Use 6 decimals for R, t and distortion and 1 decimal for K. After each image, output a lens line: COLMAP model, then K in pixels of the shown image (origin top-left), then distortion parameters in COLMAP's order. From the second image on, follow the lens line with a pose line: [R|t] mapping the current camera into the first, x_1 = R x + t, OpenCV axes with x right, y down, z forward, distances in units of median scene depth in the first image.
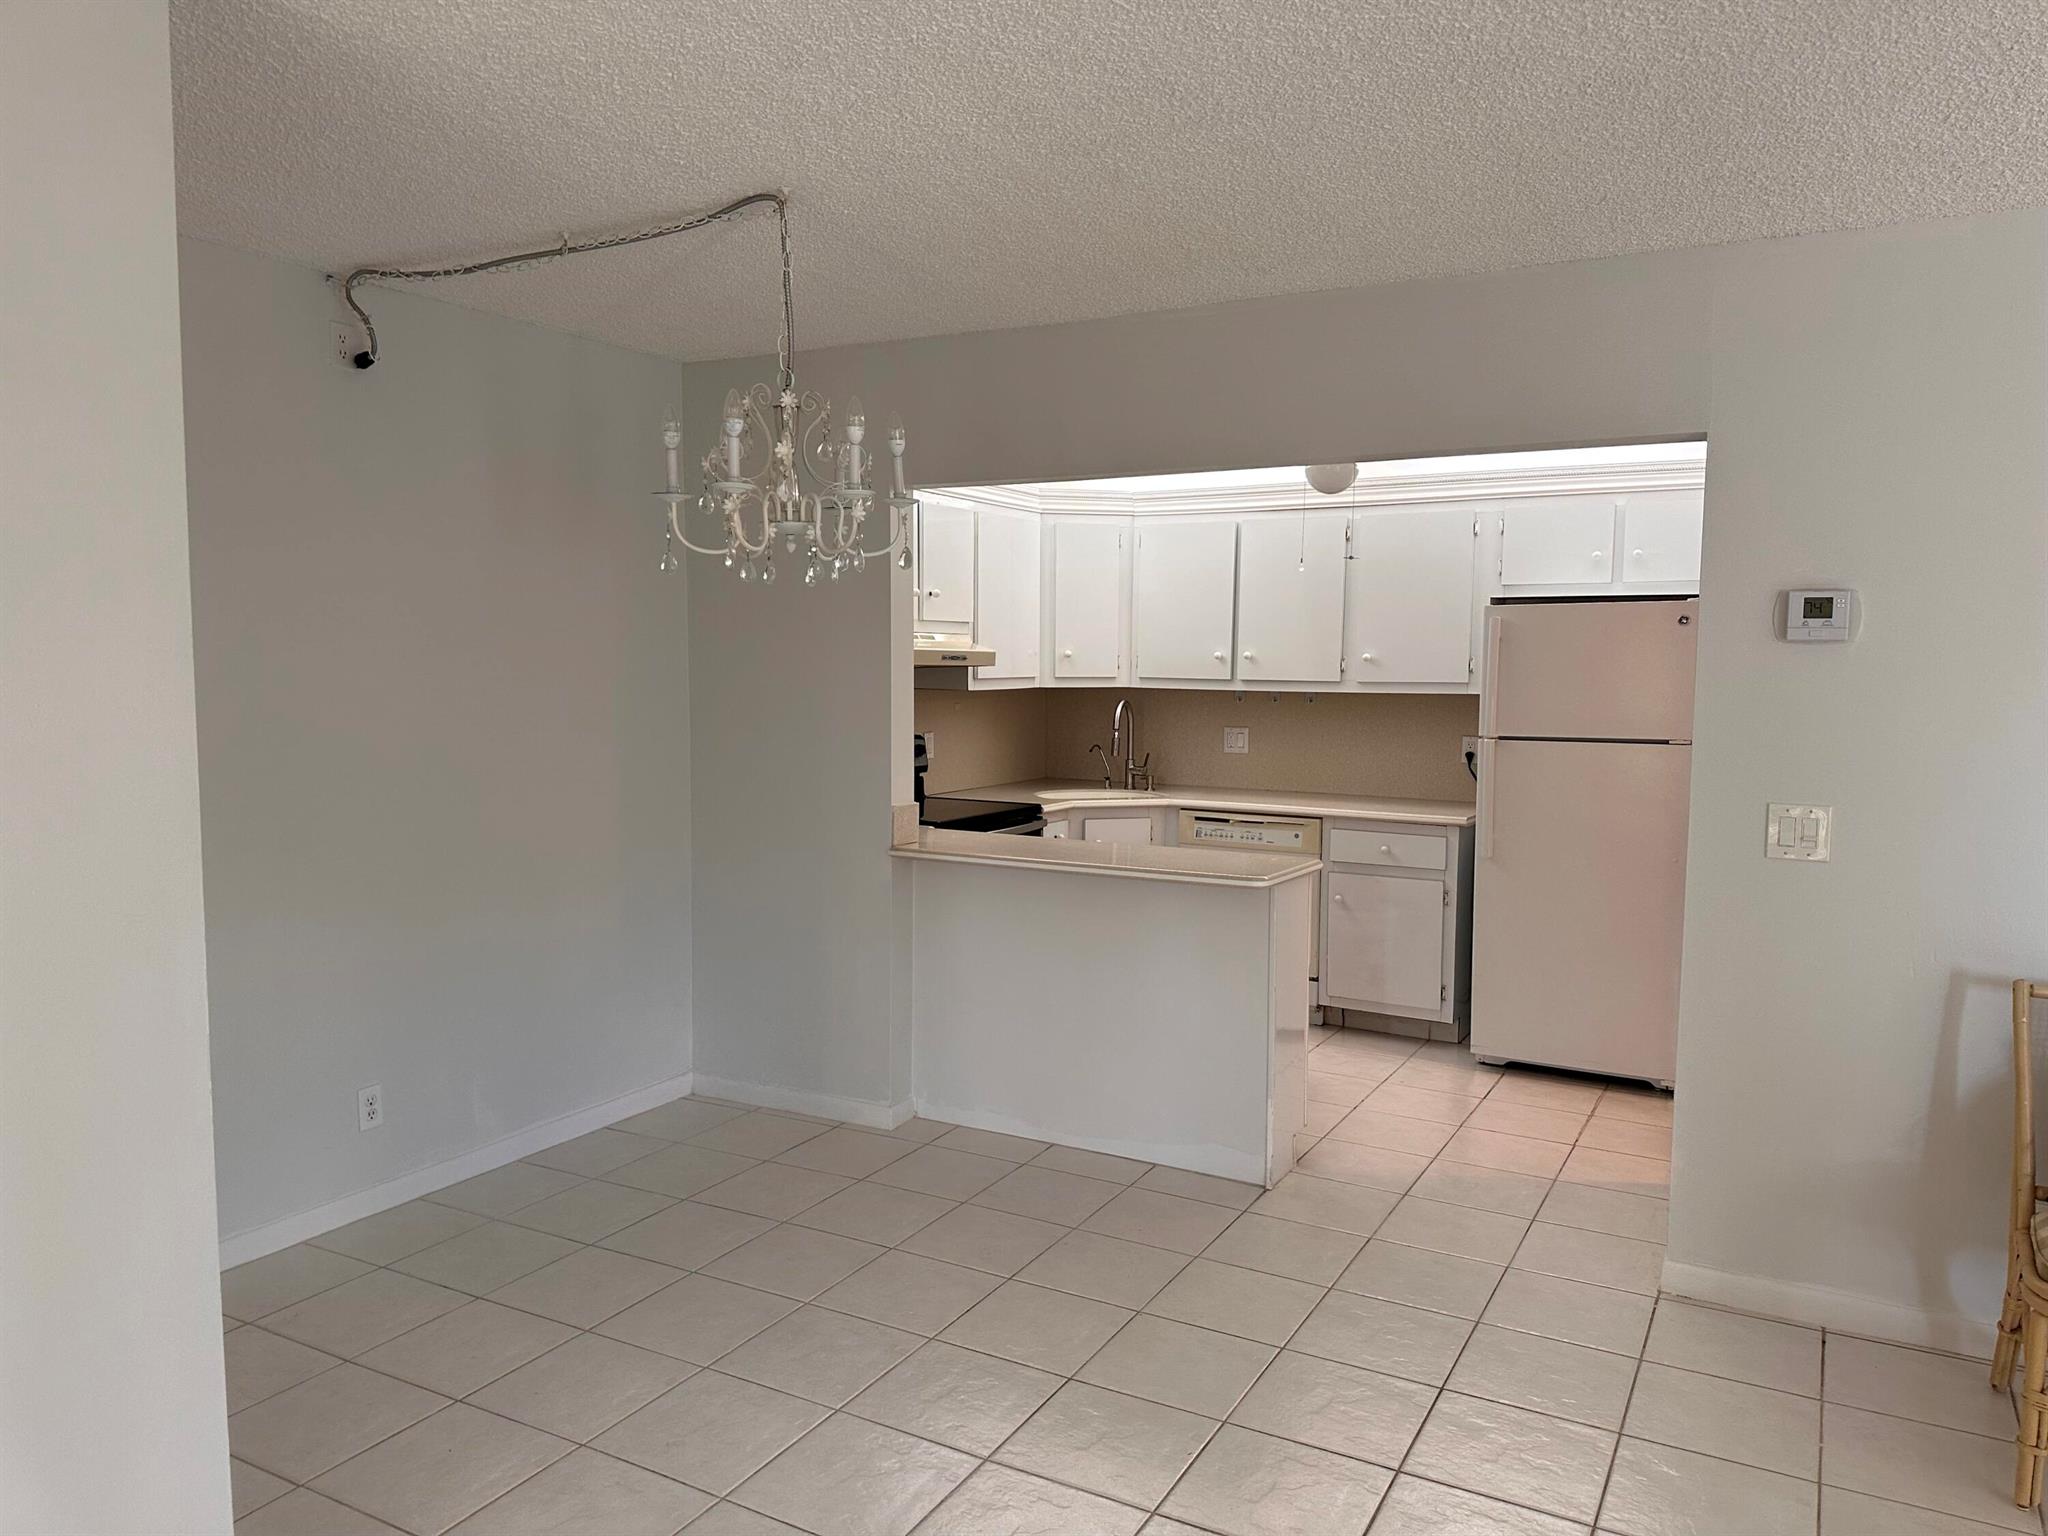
lens RADIAL K [[1441.9, 0, 1024.0], [0, 1441.9, 768.0], [0, 0, 1]] dist [0.126475, -0.145799]
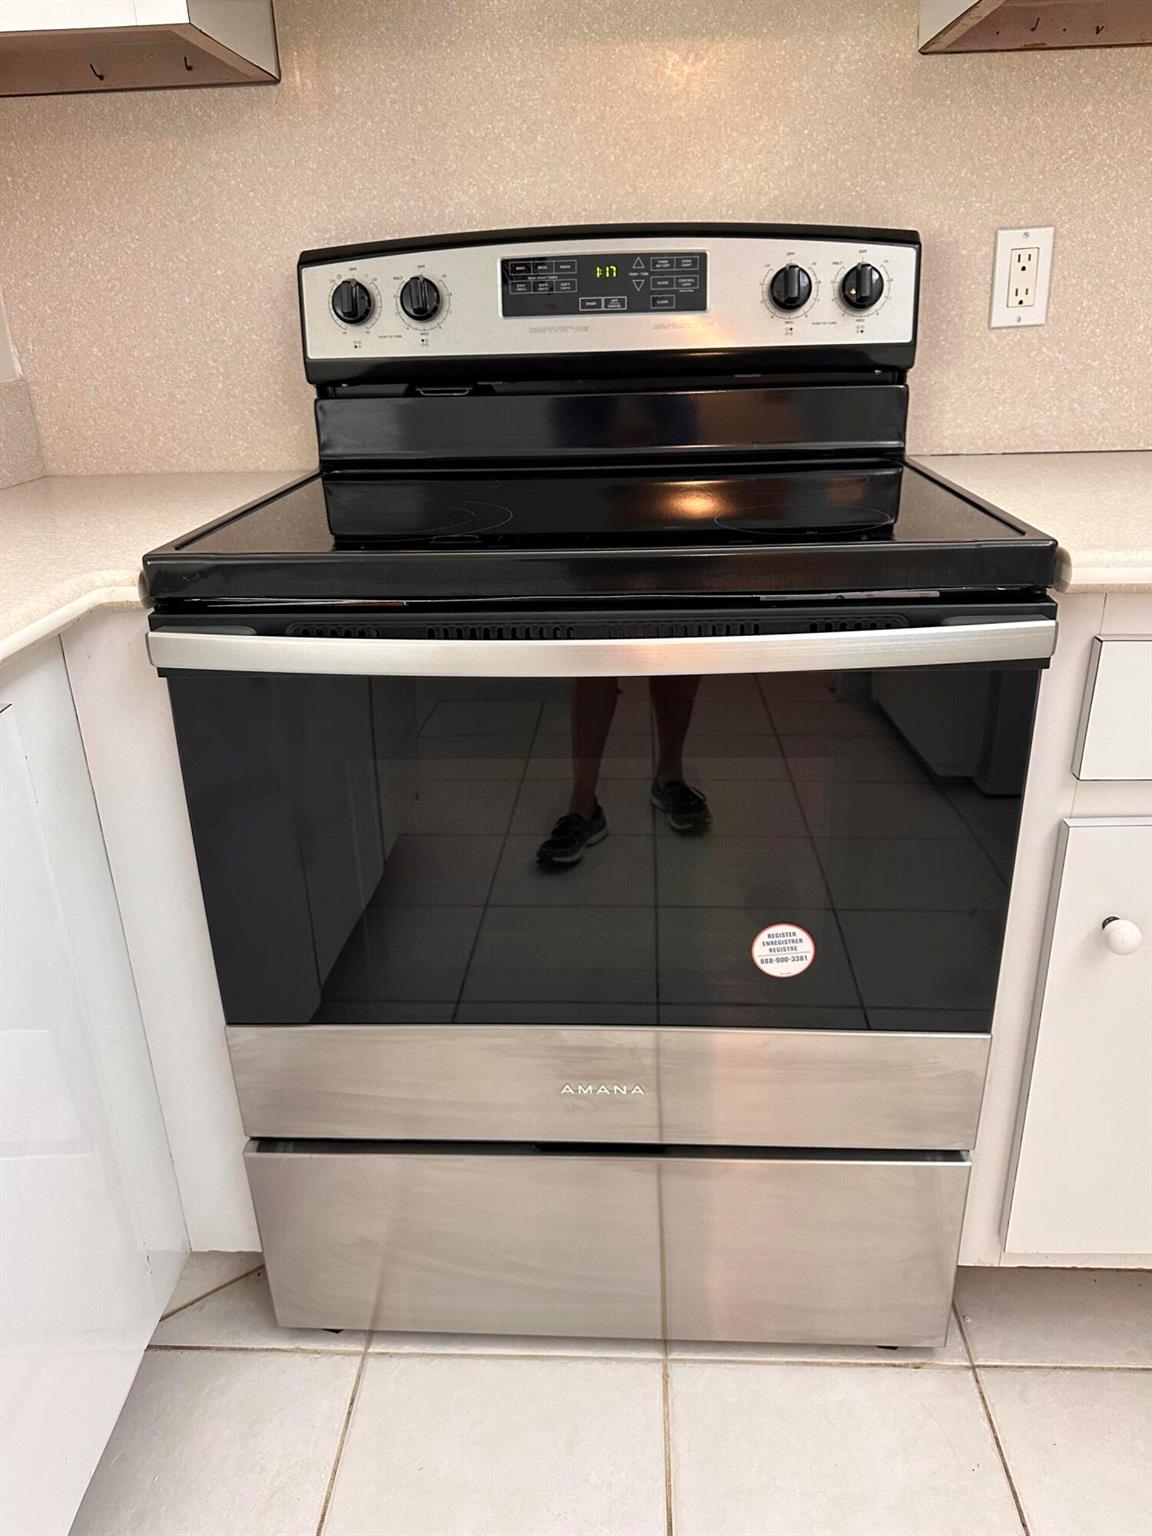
lens RADIAL K [[1087.1, 0, 576.0], [0, 1087.1, 768.0], [0, 0, 1]] dist [0.000351, -0.000910]
pose [[0.453092, 0.322458, -0.831100, 0.112185], [-0.039104, 0.938579, 0.342841, 0.005297], [0.890606, -0.122839, 0.437873, 0.839353]]
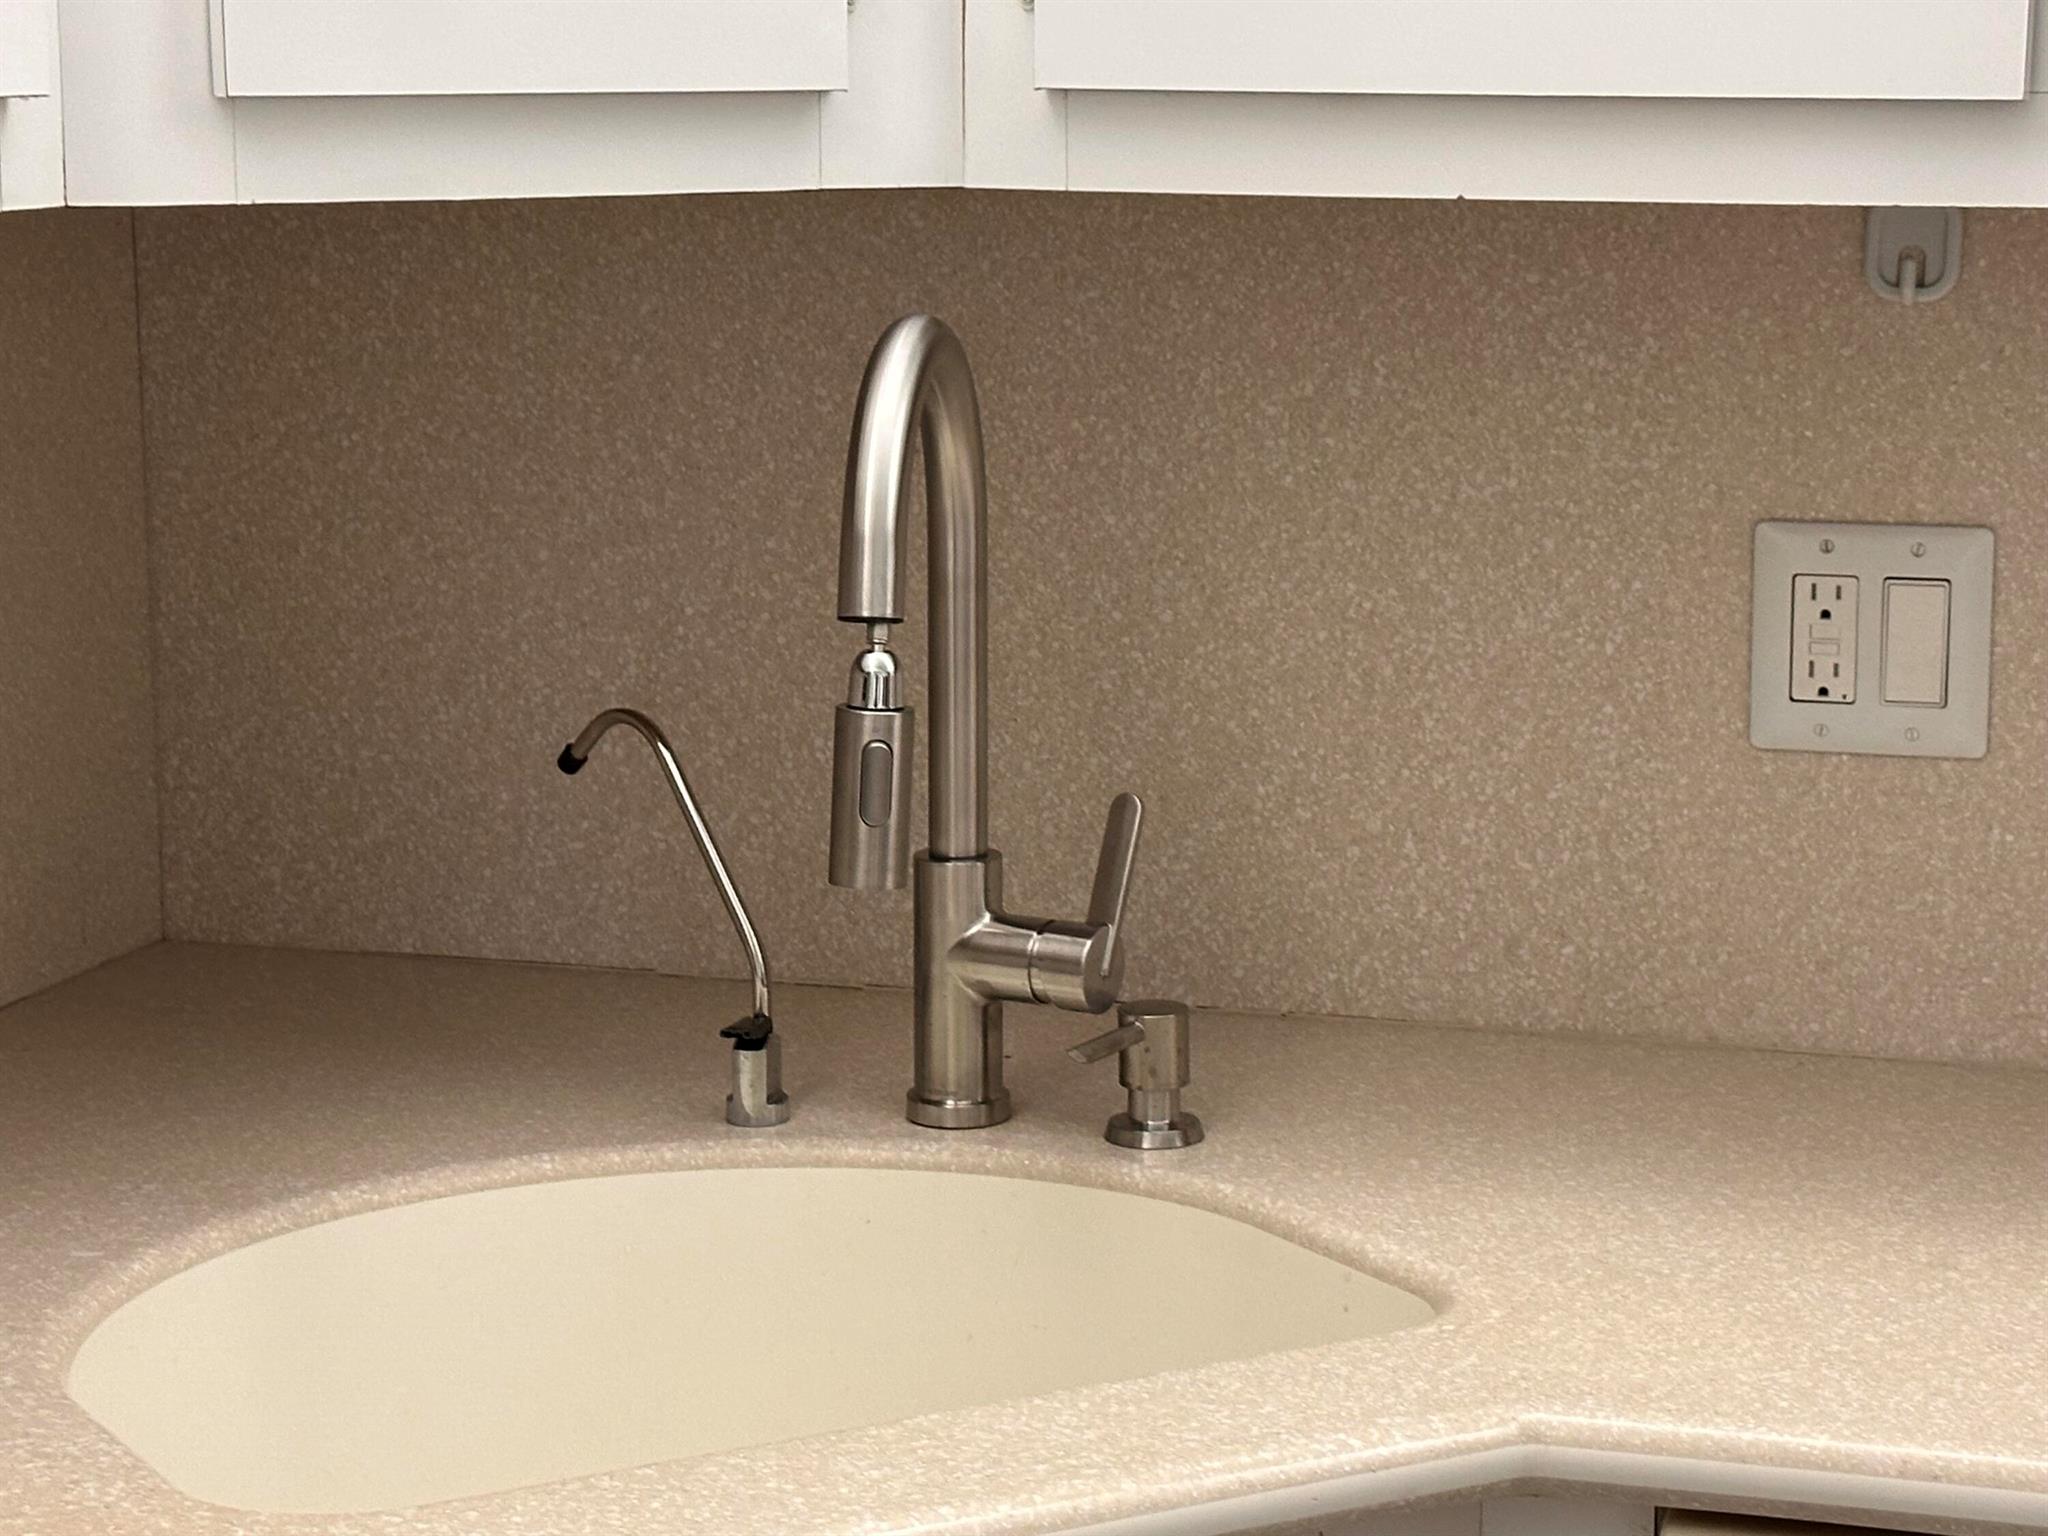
lens RADIAL K [[4266.6, 0, 1024.0], [0, 4266.6, 768.0], [0, 0, 1]] dist [0.069818, 0.274026]
pose [[0.976768, -0.046717, 0.209145, 0.012587], [0.027244, 0.995101, 0.095037, -0.047645], [-0.212560, -0.087131, 0.973256, 0.761244]]
